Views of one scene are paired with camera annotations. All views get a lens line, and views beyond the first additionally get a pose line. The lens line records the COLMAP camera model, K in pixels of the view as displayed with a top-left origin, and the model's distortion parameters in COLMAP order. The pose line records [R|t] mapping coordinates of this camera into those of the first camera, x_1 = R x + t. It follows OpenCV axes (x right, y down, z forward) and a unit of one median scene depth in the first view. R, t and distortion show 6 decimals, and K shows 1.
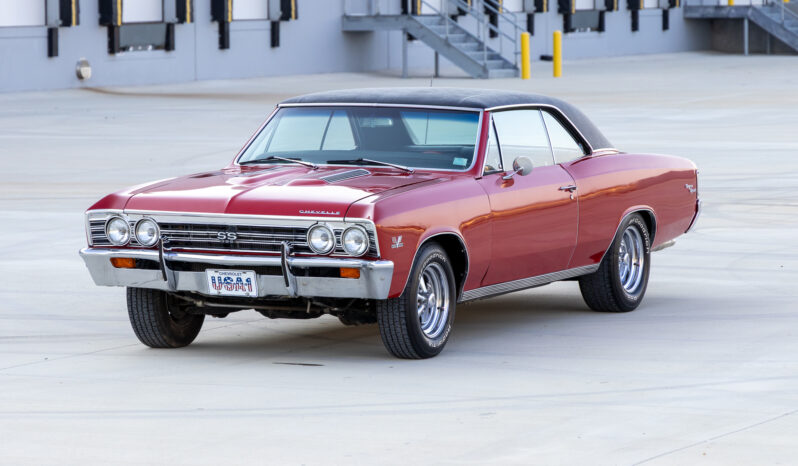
lens RADIAL K [[3869.9, 0, 399.0], [0, 3869.9, 233.0], [0, 0, 1]] dist [0.128762, 9.246506]
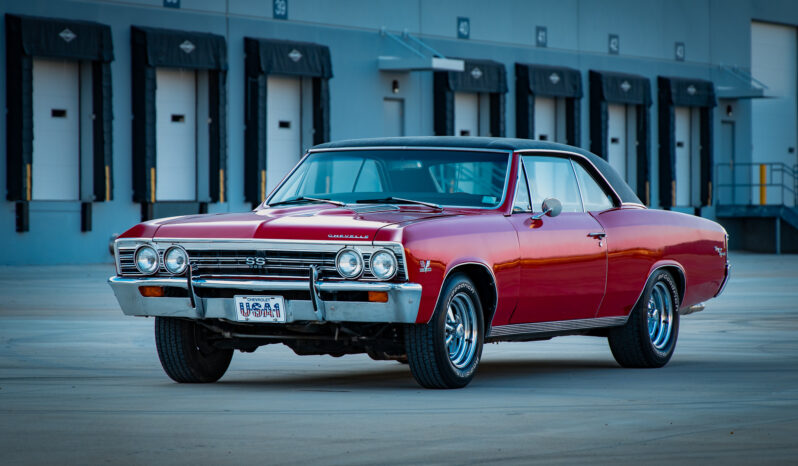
lens RADIAL K [[3869.9, 0, 399.0], [0, 3869.9, 233.0], [0, 0, 1]] dist [0.128762, 9.246506]
pose [[0.999940, 0.006672, -0.008740, 0.001322], [-0.007228, 0.997841, -0.065284, 0.057552], [0.008286, 0.065343, 0.997828, 0.000976]]
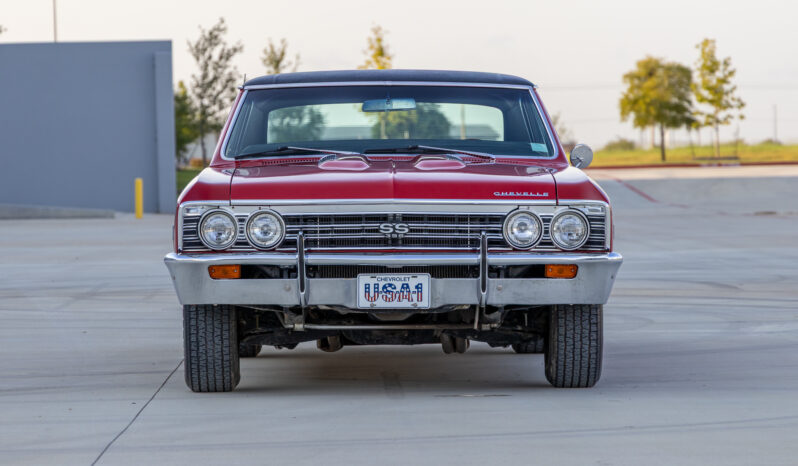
lens RADIAL K [[3869.9, 0, 399.0], [0, 3869.9, 233.0], [0, 0, 1]] dist [0.128762, 9.246506]
pose [[0.897577, -0.011127, 0.440717, -0.372729], [0.037523, 0.997982, -0.051224, 0.039978], [-0.439258, 0.062515, 0.896183, 0.311653]]
